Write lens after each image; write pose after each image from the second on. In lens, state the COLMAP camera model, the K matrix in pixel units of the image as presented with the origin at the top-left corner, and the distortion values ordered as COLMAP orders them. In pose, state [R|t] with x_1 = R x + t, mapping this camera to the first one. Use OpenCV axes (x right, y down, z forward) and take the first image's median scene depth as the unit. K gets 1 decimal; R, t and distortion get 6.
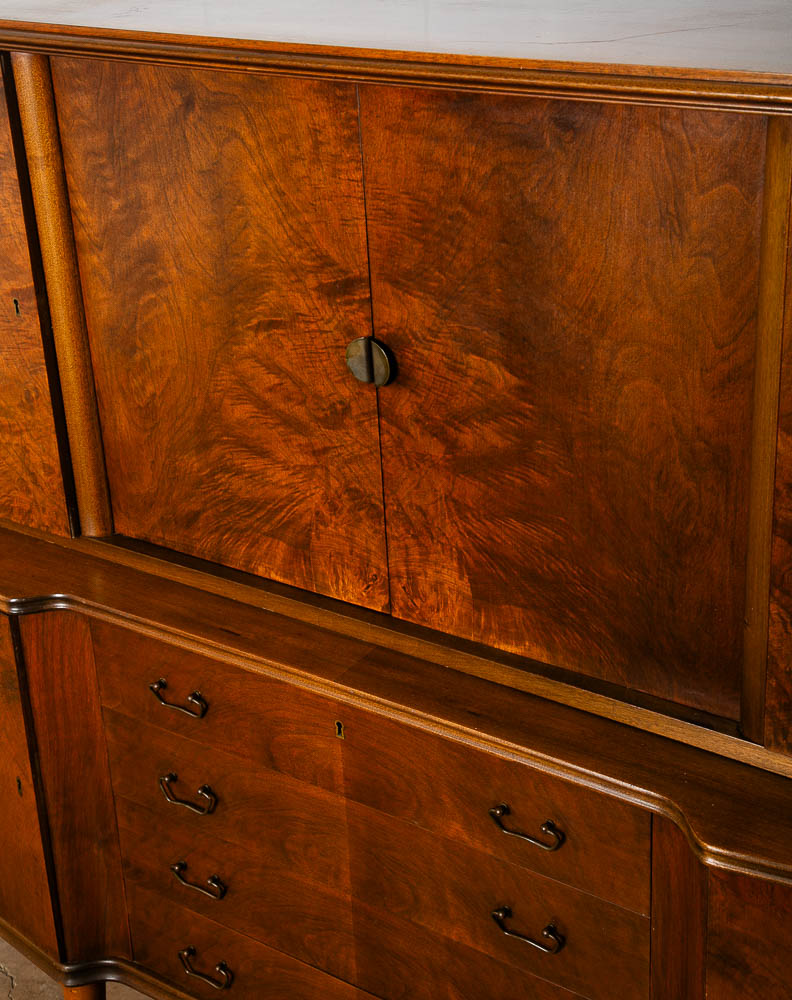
lens RADIAL K [[1575.1, 0, 385.5], [0, 1575.1, 416.9], [0, 0, 1]] dist [0.124415, 0.000000]
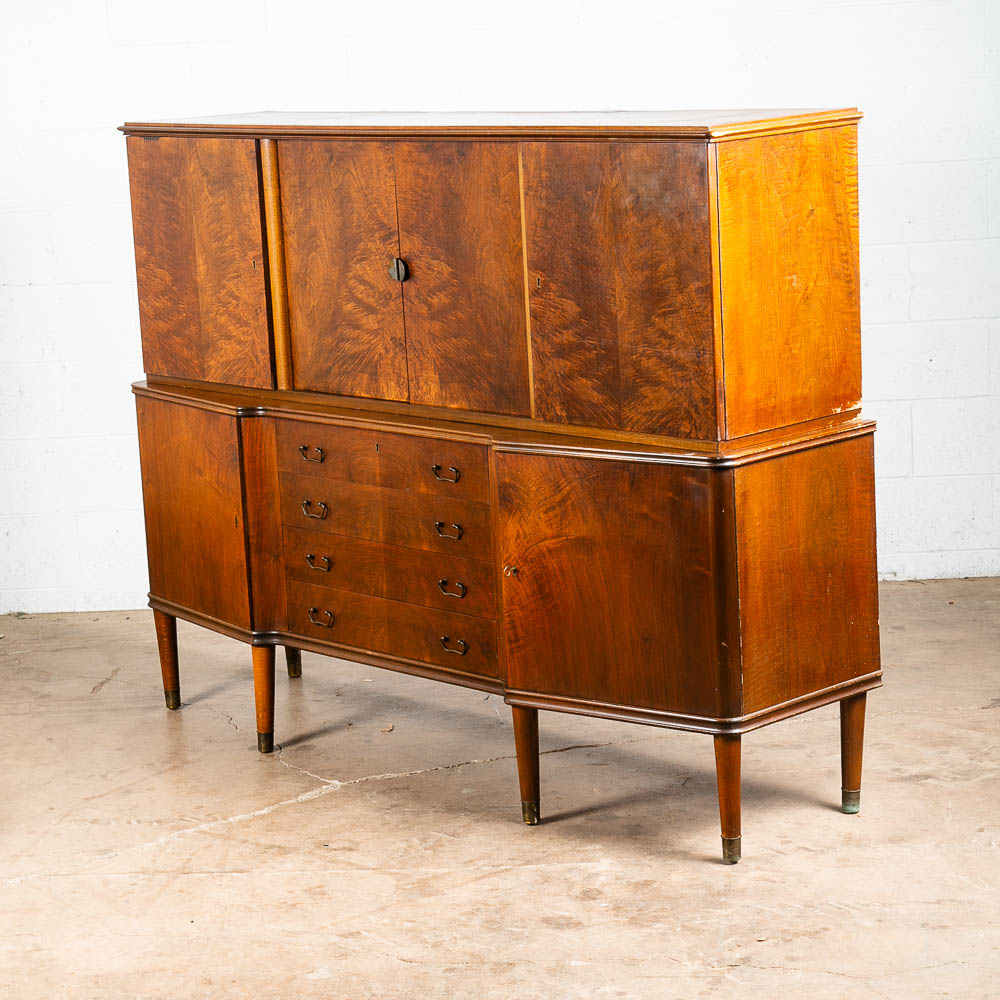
lens RADIAL K [[2675.3, 0, 493.9], [0, 2675.3, 495.1], [0, 0, 1]] dist [0.238250, 0.000000]
pose [[0.976804, 0.040955, -0.210180, 0.878183], [-0.082948, 0.977276, -0.195069, 0.946018], [0.197415, 0.207978, 0.958004, -2.378787]]
